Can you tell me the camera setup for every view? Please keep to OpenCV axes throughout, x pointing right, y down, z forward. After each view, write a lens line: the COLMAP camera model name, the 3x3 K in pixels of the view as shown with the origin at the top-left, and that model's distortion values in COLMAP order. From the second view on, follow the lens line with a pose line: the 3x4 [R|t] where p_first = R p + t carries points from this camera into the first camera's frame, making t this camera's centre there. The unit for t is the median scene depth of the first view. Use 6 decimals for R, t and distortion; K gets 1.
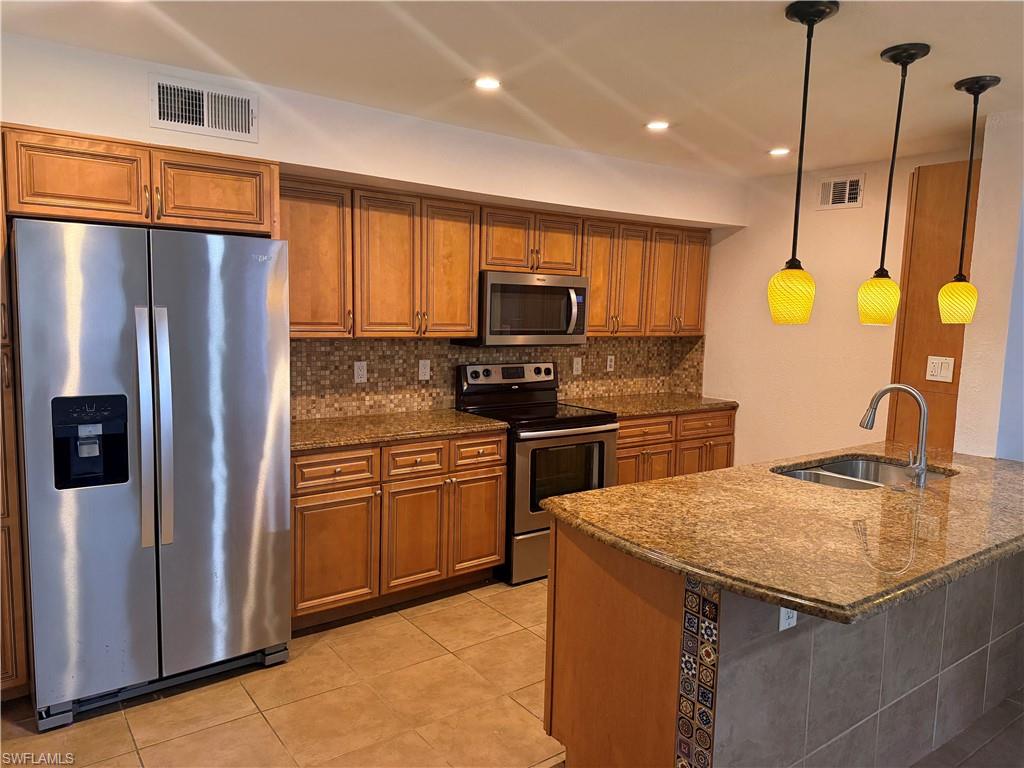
lens RADIAL K [[714.6, 0, 505.6], [0, 714.6, 382.5], [0, 0, 1]] dist [0.044671, -0.047719]
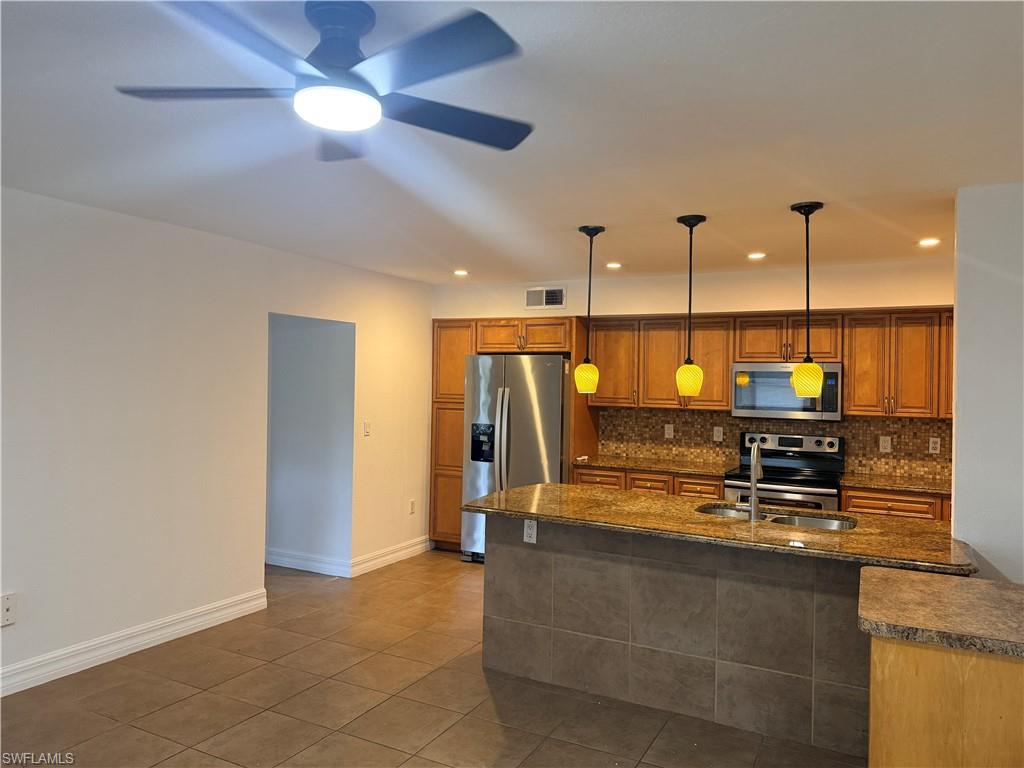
lens RADIAL K [[714.6, 0, 505.6], [0, 714.6, 382.5], [0, 0, 1]] dist [0.044671, -0.047719]
pose [[0.408682, -0.017250, -0.912514, 1.017555], [-0.104548, 0.992355, -0.065583, 0.018399], [0.906669, 0.122204, 0.403755, 0.041668]]
